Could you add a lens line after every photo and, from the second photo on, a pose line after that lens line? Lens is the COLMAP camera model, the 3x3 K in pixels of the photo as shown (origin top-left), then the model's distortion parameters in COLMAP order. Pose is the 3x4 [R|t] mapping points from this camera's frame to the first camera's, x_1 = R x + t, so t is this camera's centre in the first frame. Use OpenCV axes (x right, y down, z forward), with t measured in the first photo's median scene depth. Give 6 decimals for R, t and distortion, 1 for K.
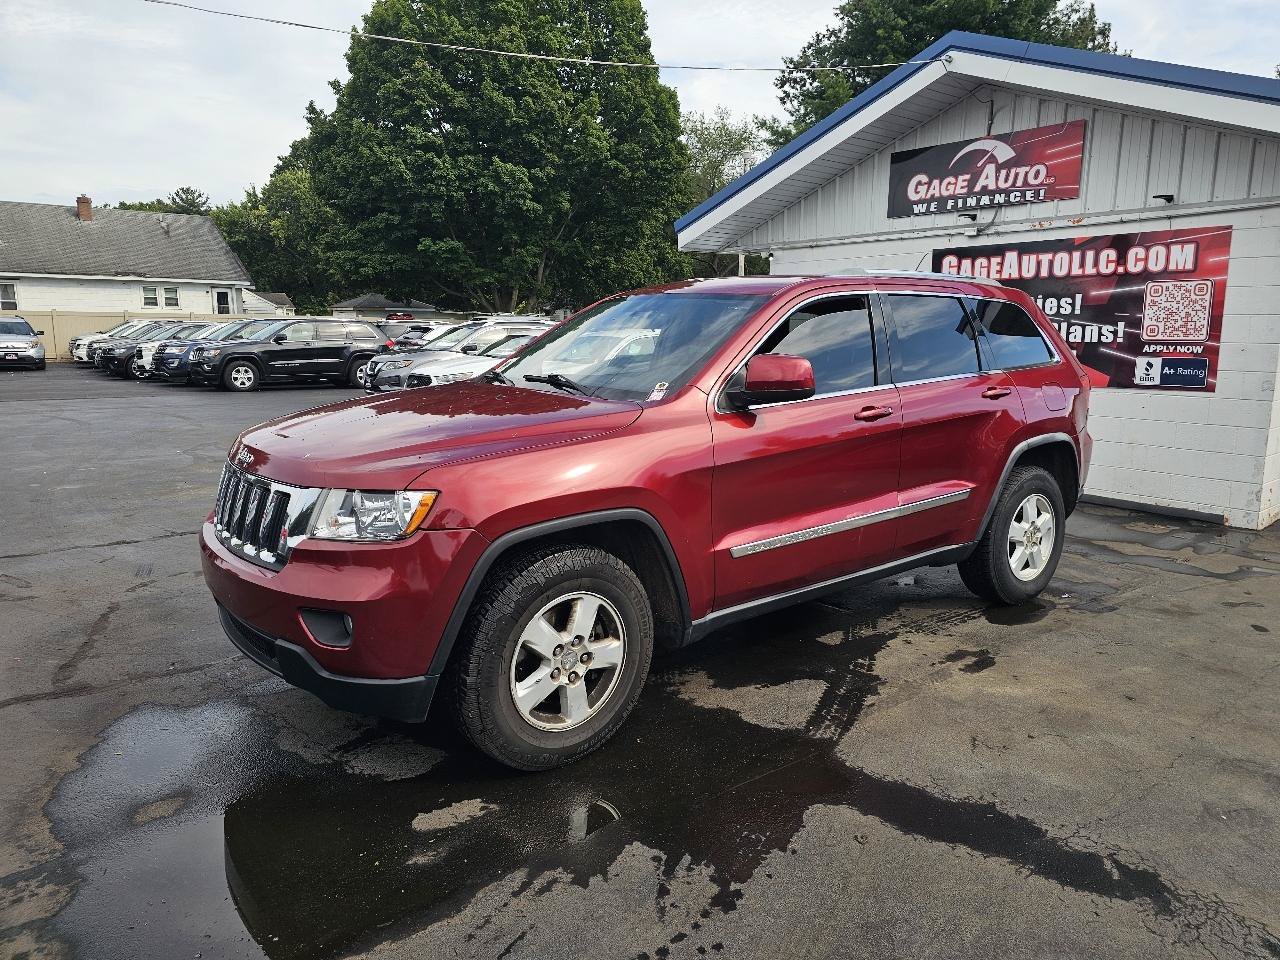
lens RADIAL K [[858.3, 0, 655.3], [0, 858.3, 466.2], [0, 0, 1]] dist [0.045360, -0.038942]
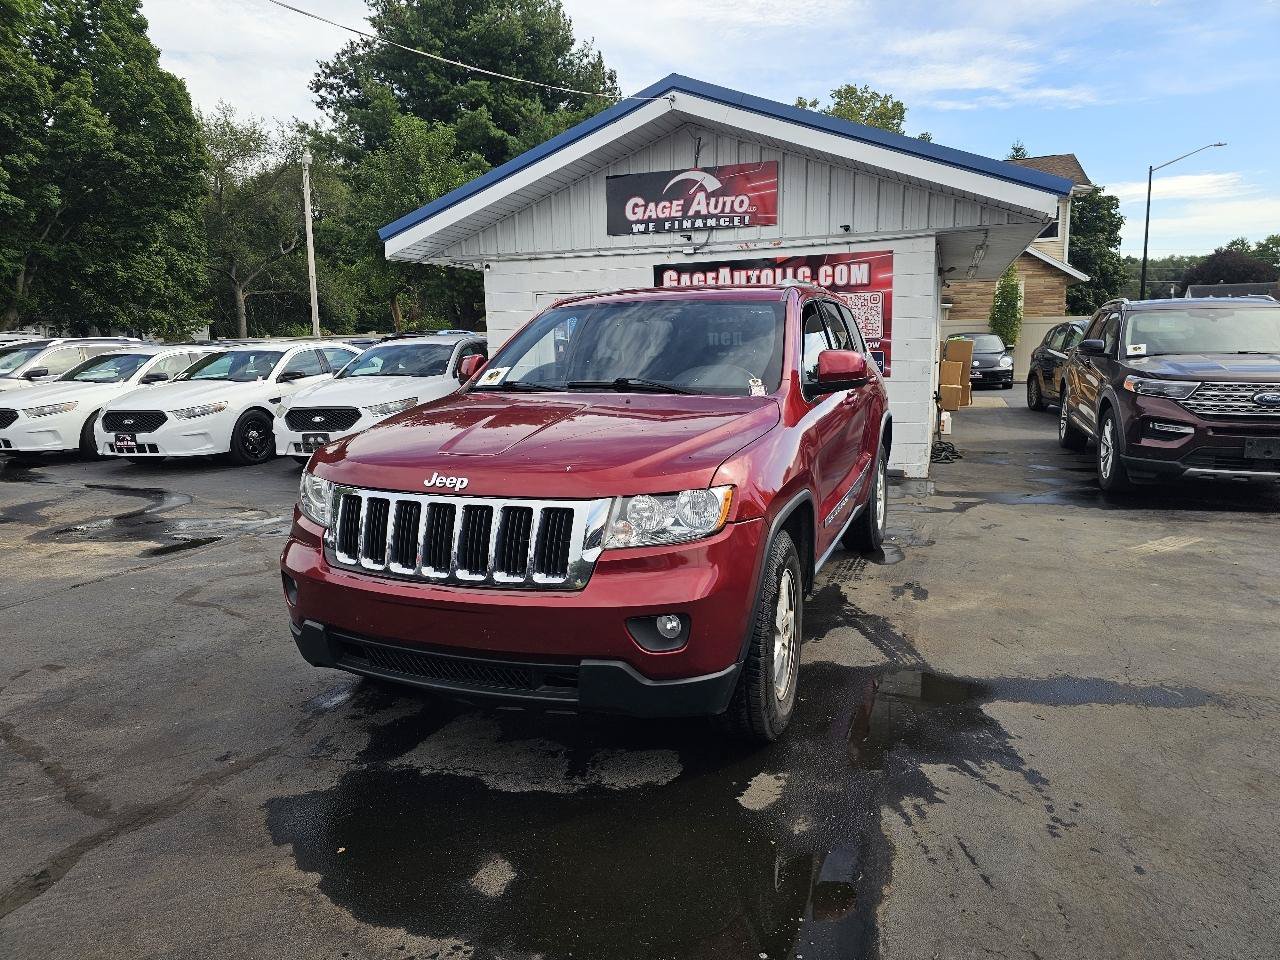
lens RADIAL K [[855.5, 0, 628.7], [0, 855.5, 464.8], [0, 0, 1]] dist [0.051584, -0.047254]
pose [[0.870873, -0.096285, 0.481984, -0.287811], [0.103454, 0.994565, 0.011757, -0.007865], [-0.480497, 0.039624, 0.876101, 0.047264]]
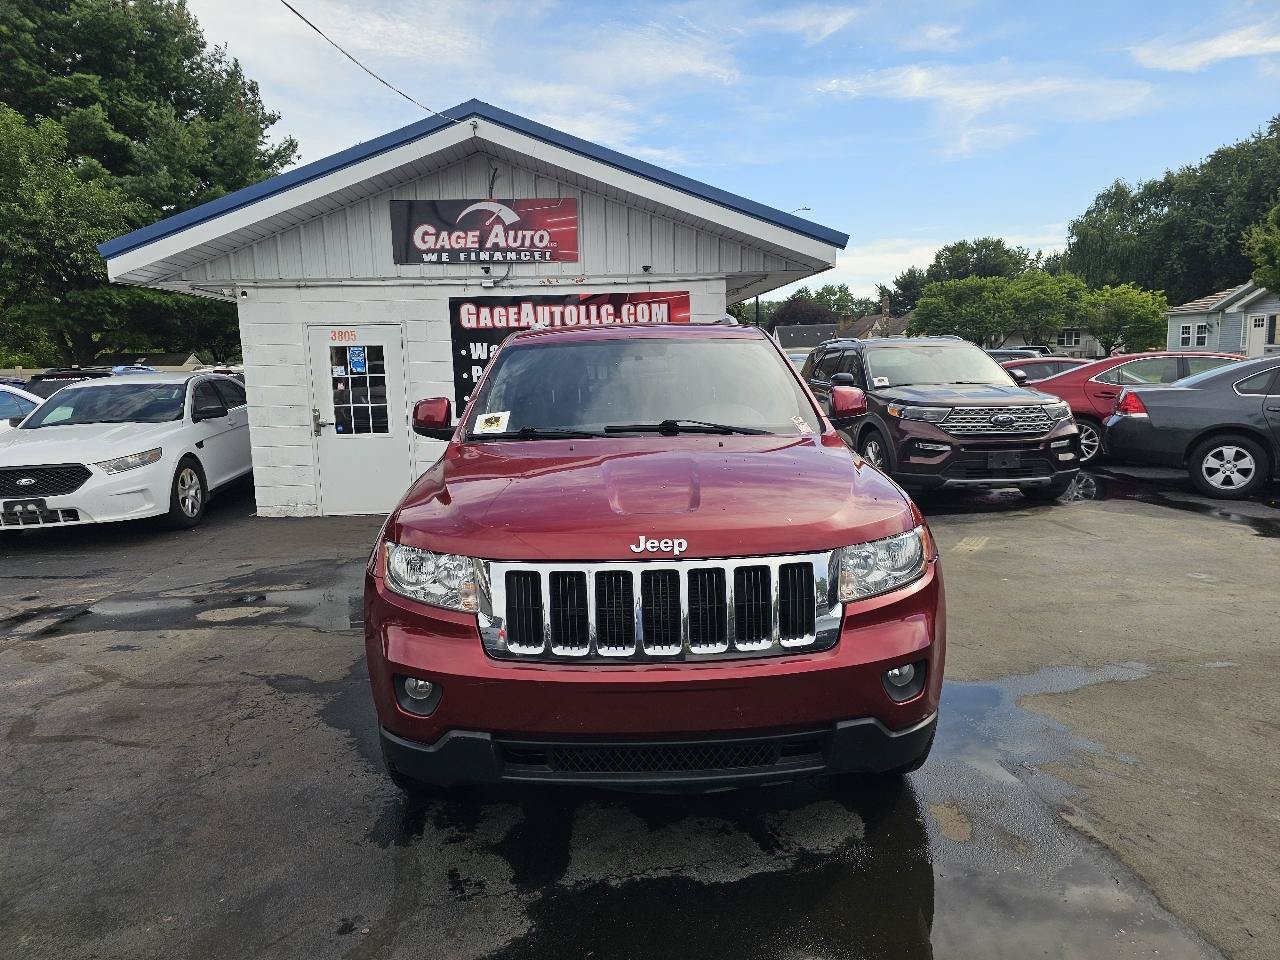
lens RADIAL K [[852.5, 0, 625.7], [0, 852.5, 484.0], [0, 0, 1]] dist [0.068587, -0.067722]
pose [[0.606351, -0.134957, 0.783661, -0.430008], [0.156655, 0.986453, 0.048670, -0.043359], [-0.779614, 0.093254, 0.619279, 0.207943]]
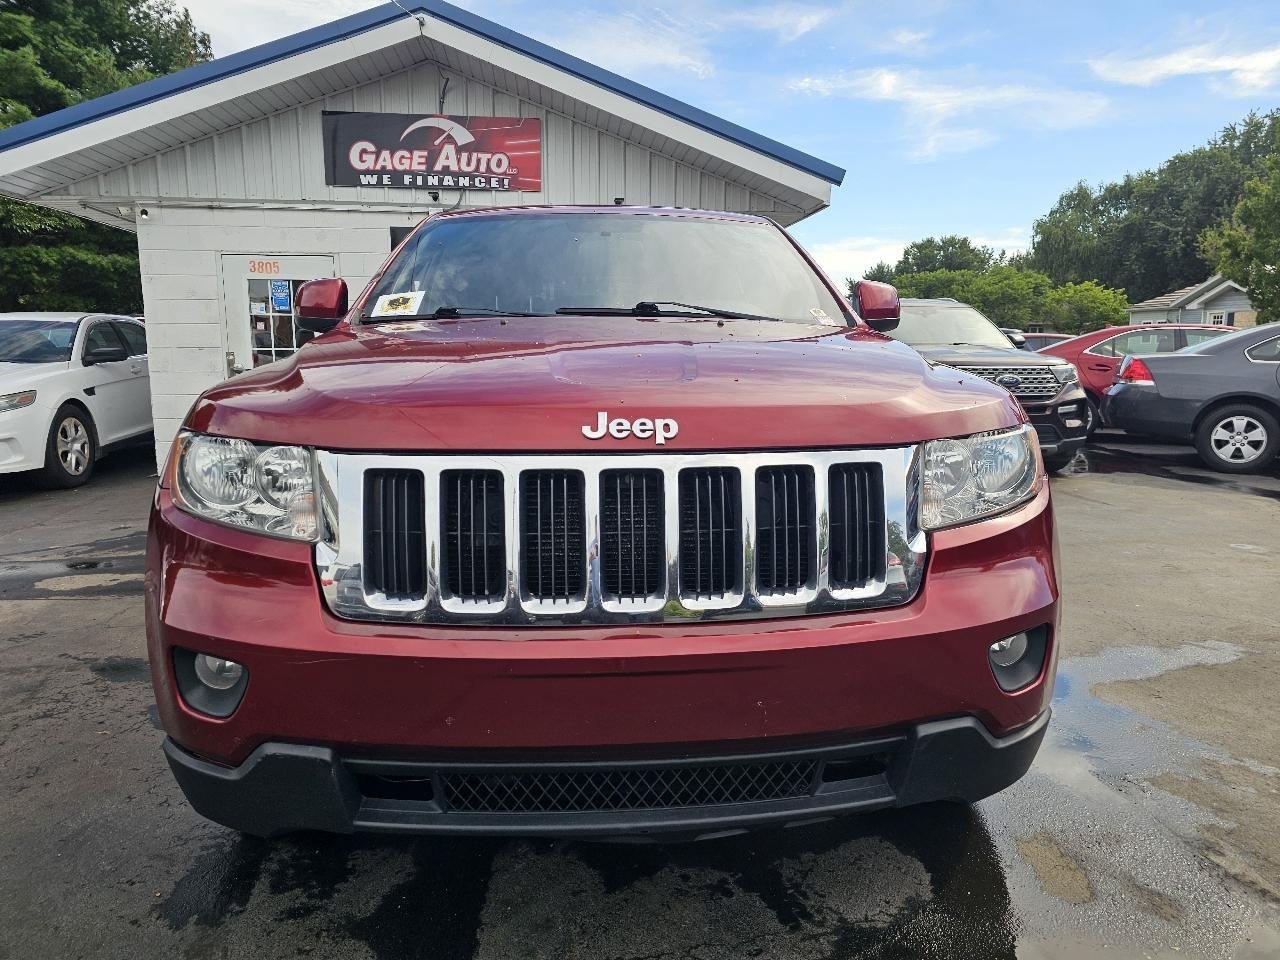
lens RADIAL K [[858.3, 0, 655.3], [0, 858.3, 466.2], [0, 0, 1]] dist [0.045360, -0.038942]
pose [[0.552359, -0.118485, 0.825143, -0.333251], [0.137274, 0.989262, 0.050159, -0.004961], [-0.822226, 0.085565, 0.562693, 0.284739]]
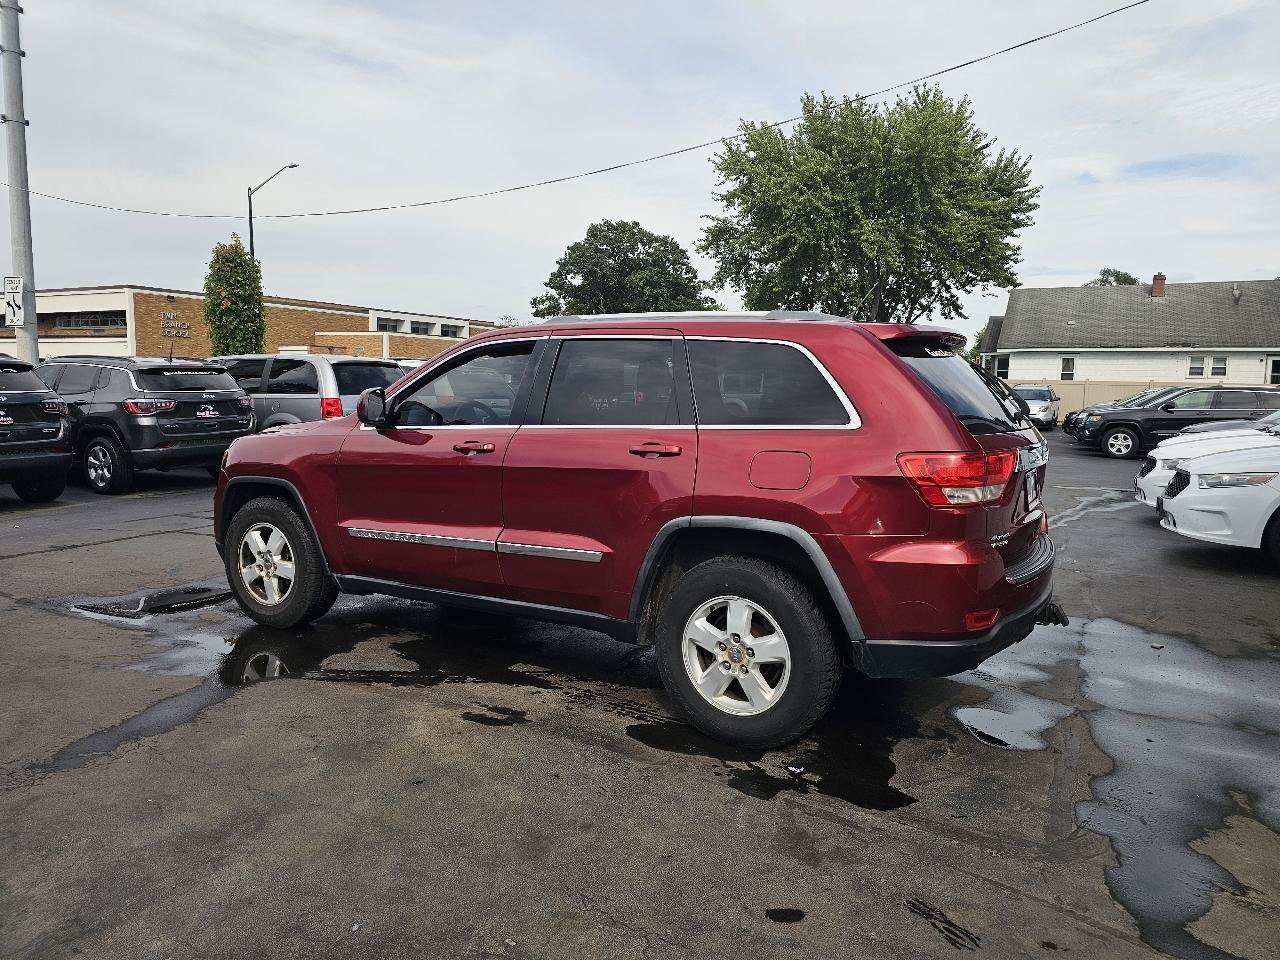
lens RADIAL K [[853.1, 0, 648.1], [0, 853.1, 469.4], [0, 0, 1]] dist [0.053698, -0.047703]
pose [[0.361598, 0.093501, -0.927634, 0.639172], [-0.165322, 0.985622, 0.034902, -0.052000], [0.917559, 0.140737, 0.371857, 0.382198]]
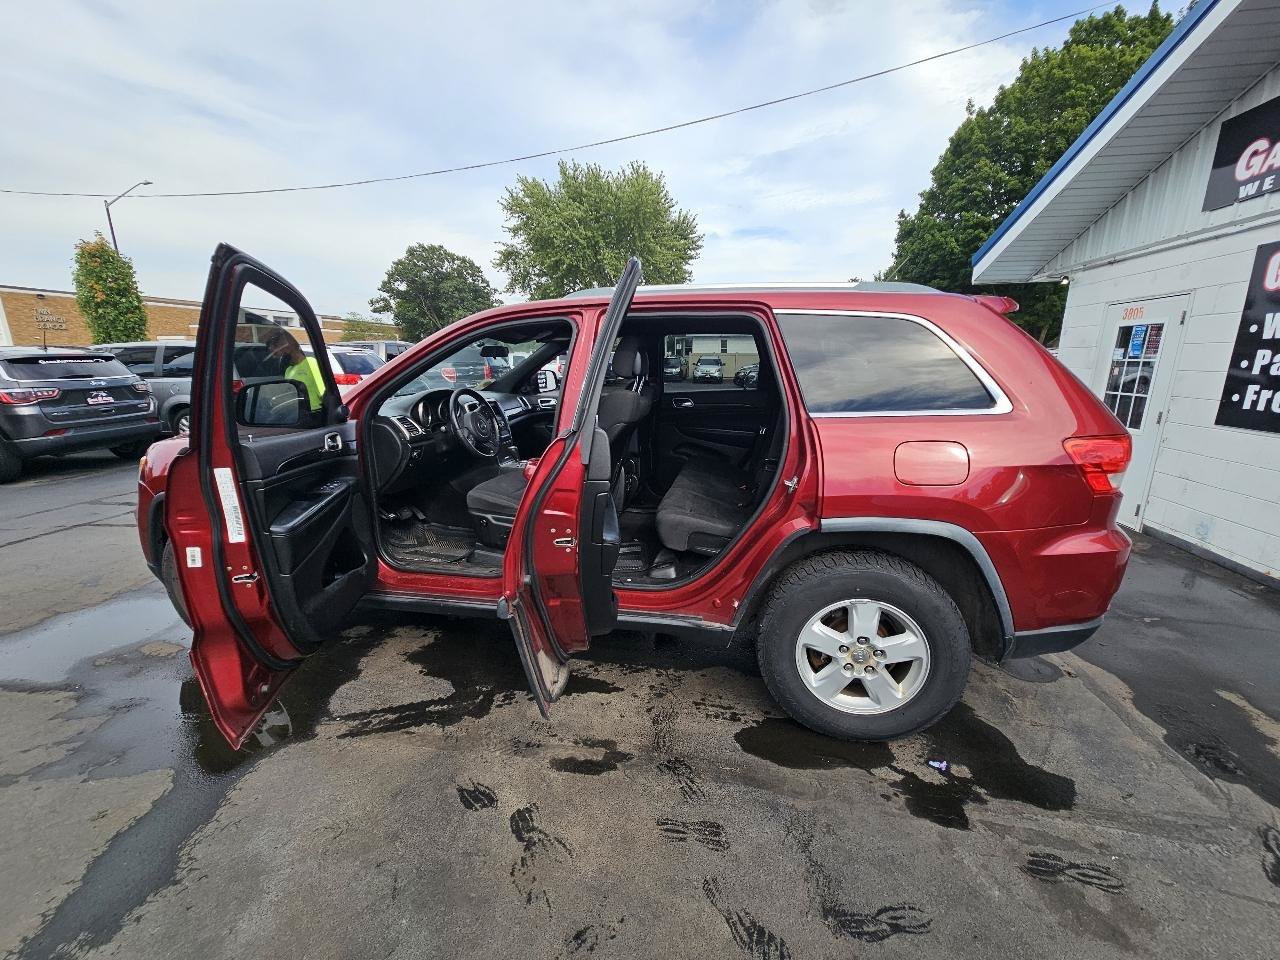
lens RADIAL K [[519.3, 0, 639.4], [0, 519.3, 481.3], [0, 0, 1]] dist [0.000333, -0.001189]
pose [[0.644704, 0.168379, -0.745658, 0.364103], [-0.116815, 0.985684, 0.121580, -0.052927], [0.755454, 0.008721, 0.655143, 0.351229]]
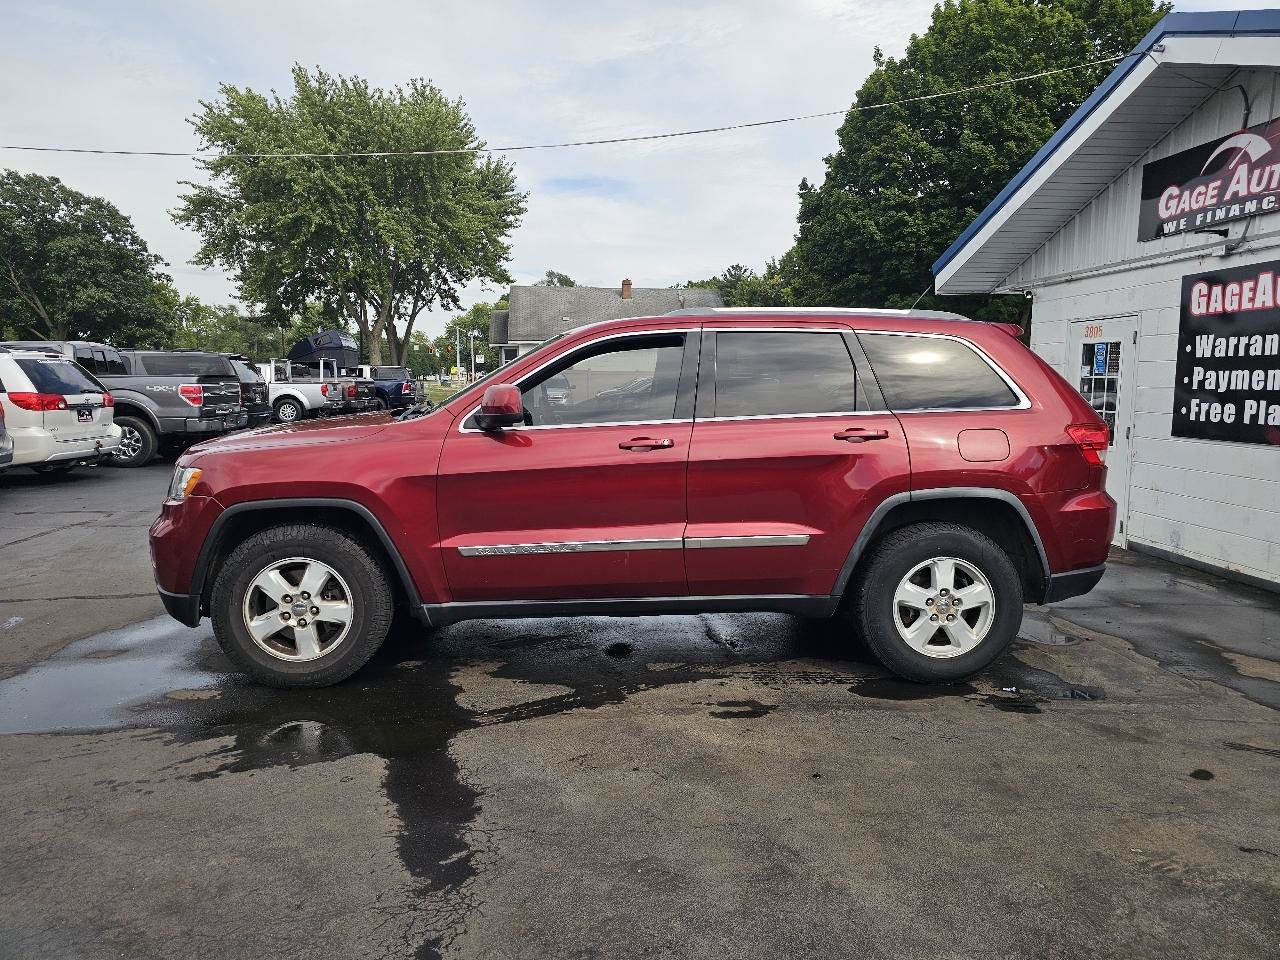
lens RADIAL K [[855.5, 0, 628.7], [0, 855.5, 464.8], [0, 0, 1]] dist [0.051584, -0.047254]
pose [[0.816640, 0.057175, -0.574308, 0.395884], [-0.094893, 0.994840, -0.035893, 0.001222], [0.569292, 0.083809, 0.817852, 0.067427]]
